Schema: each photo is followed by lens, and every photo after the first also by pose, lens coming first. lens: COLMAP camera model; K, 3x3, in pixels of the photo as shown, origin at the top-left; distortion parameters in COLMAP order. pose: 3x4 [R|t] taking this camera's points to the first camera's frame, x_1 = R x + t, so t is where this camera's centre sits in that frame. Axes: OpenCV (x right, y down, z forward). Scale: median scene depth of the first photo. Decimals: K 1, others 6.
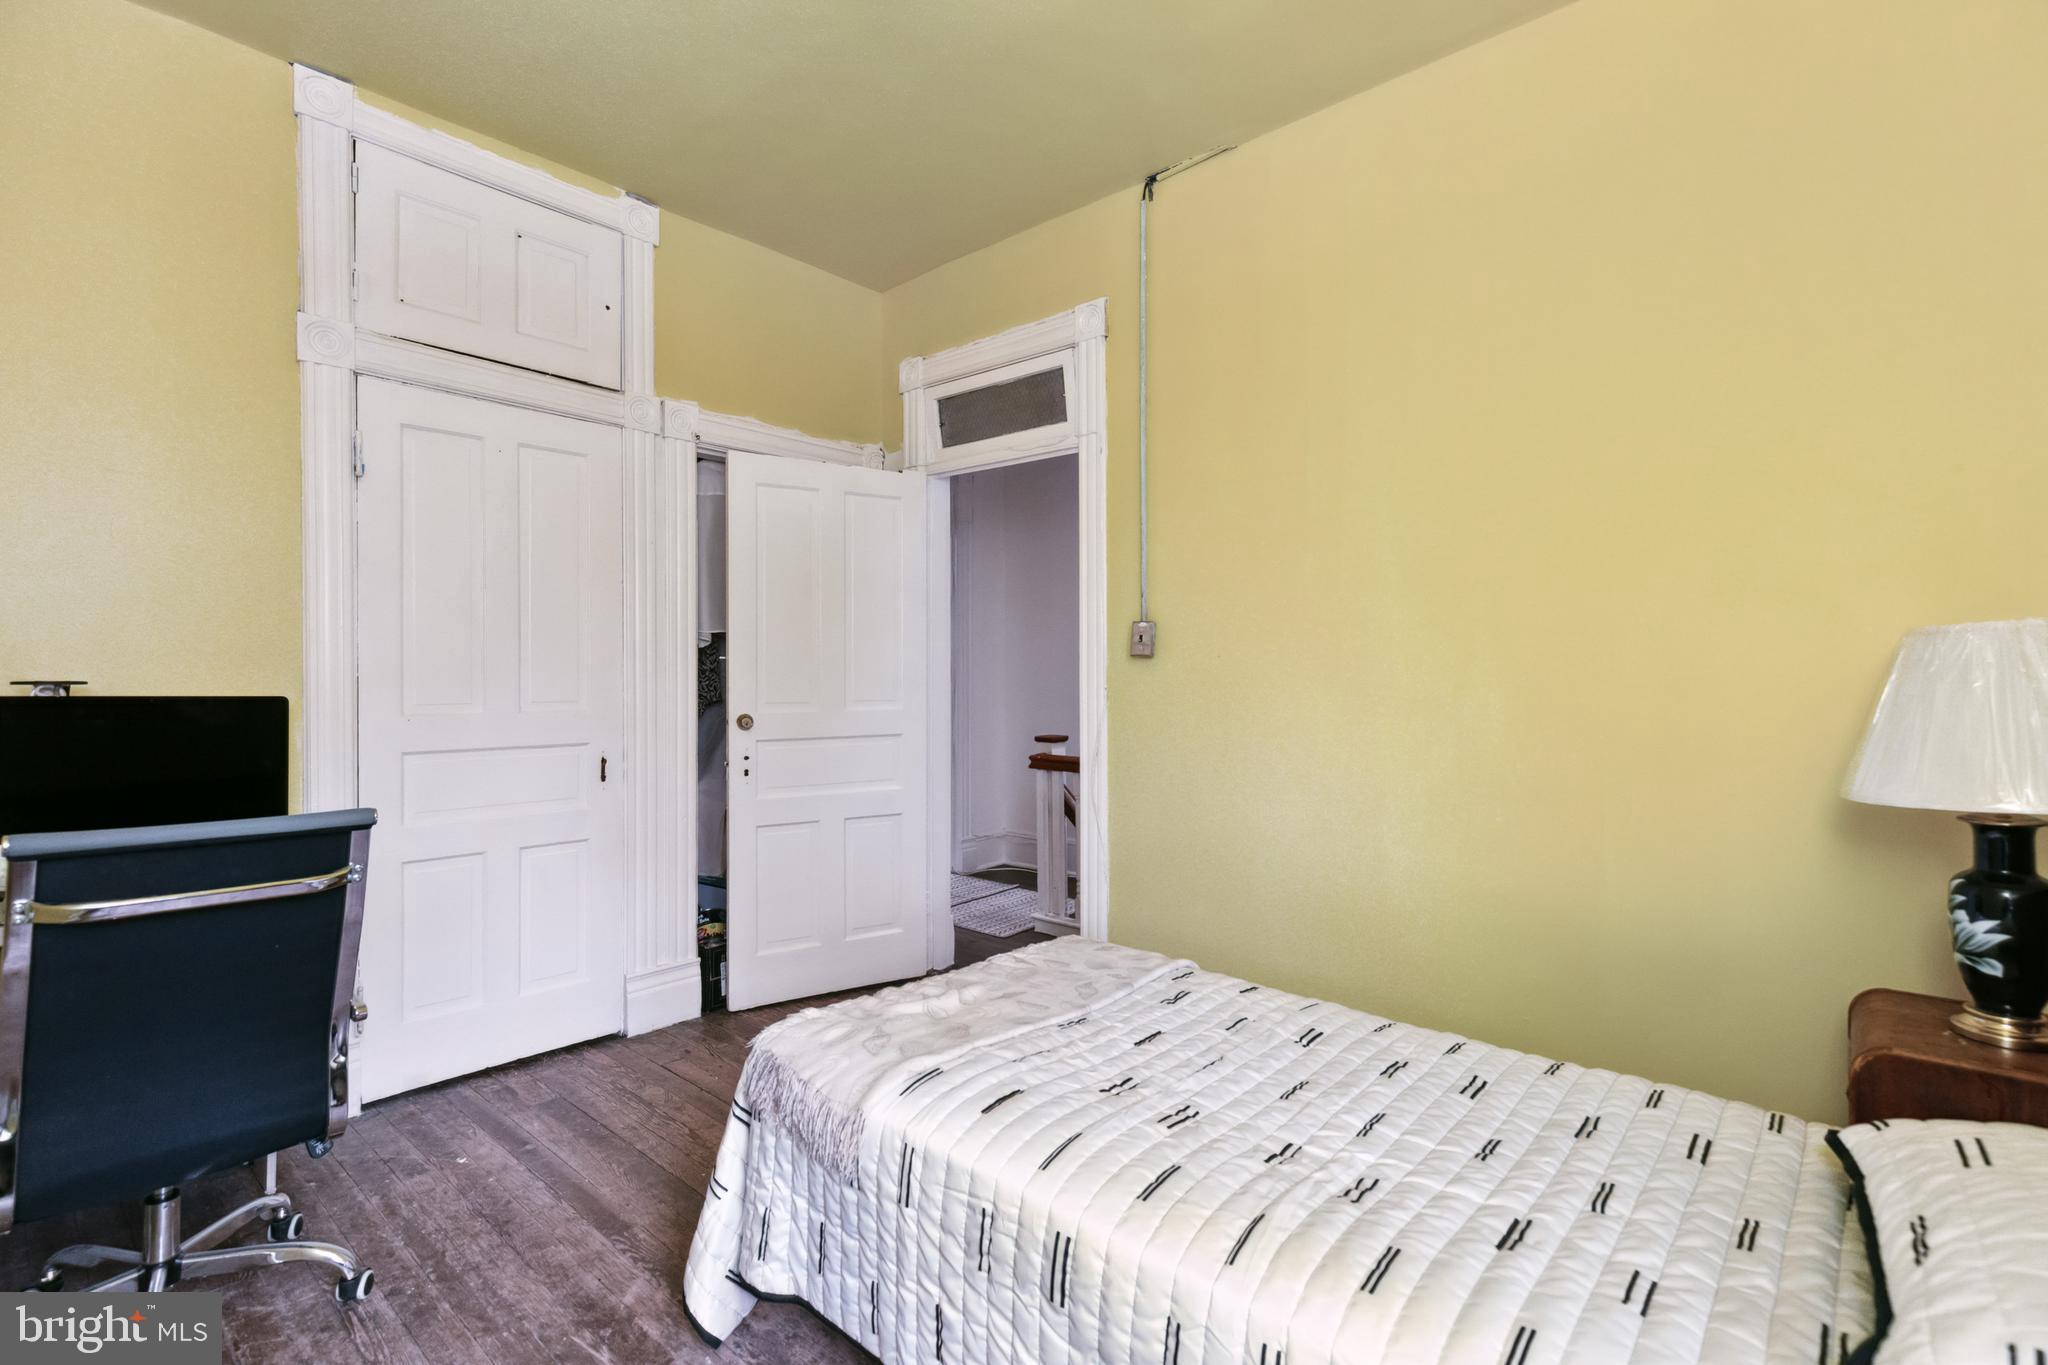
lens RADIAL K [[945.9, 0, 1024.0], [0, 945.9, 682.5], [0, 0, 1]] dist [0.001099, -0.000294]
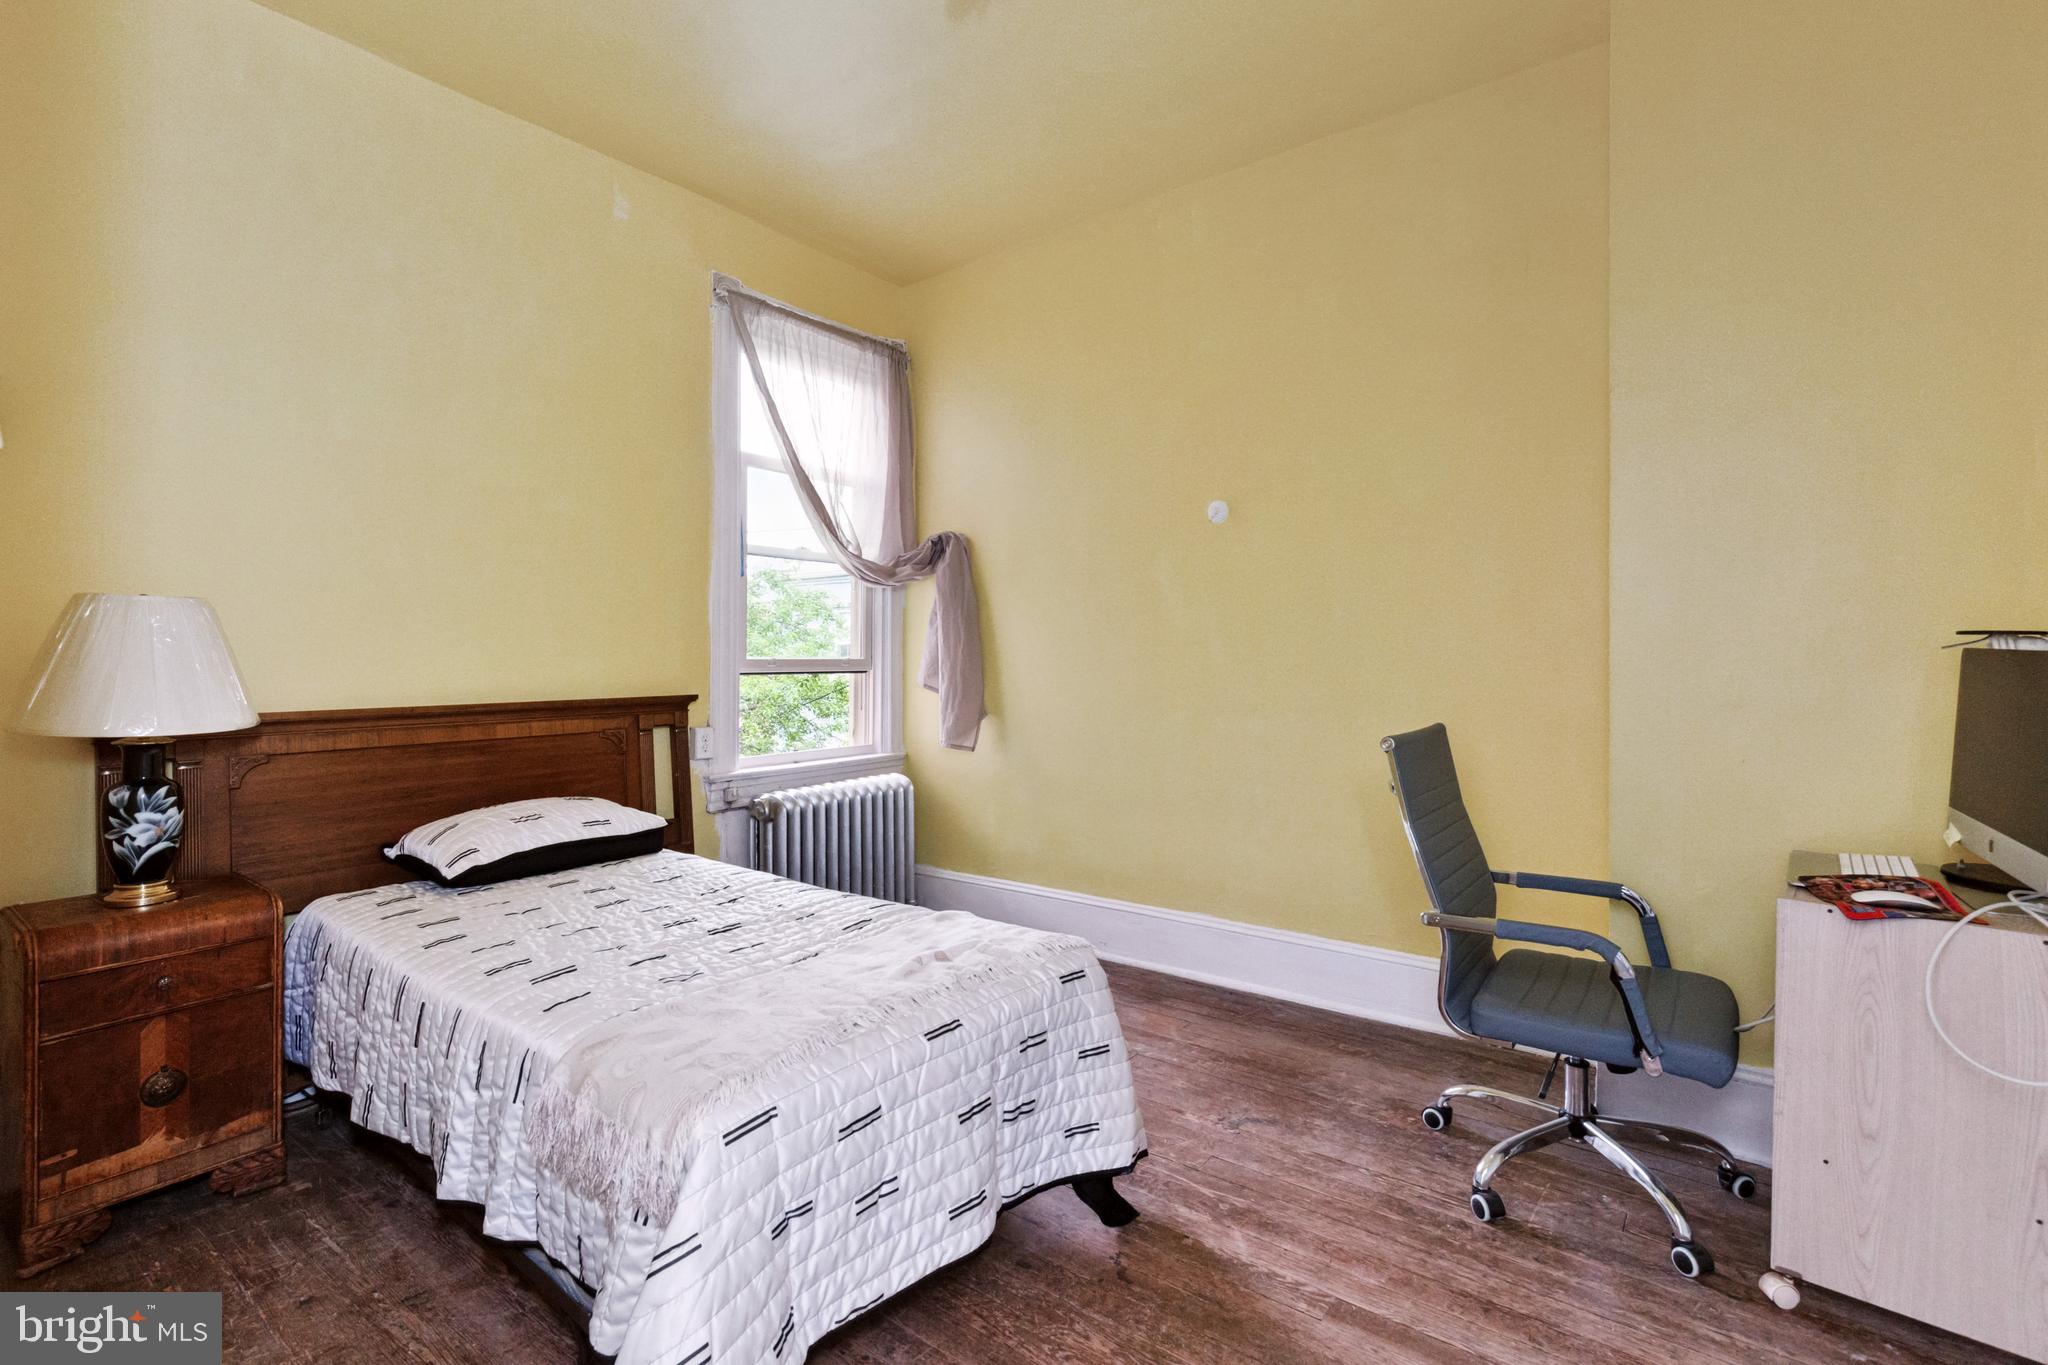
lens RADIAL K [[945.9, 0, 1024.0], [0, 945.9, 682.5], [0, 0, 1]] dist [0.001099, -0.000294]
pose [[-0.998035, 0.013515, -0.061181, -0.126480], [0.012237, 0.999700, 0.021206, 0.019174], [0.061449, 0.020416, -0.997901, 1.972887]]
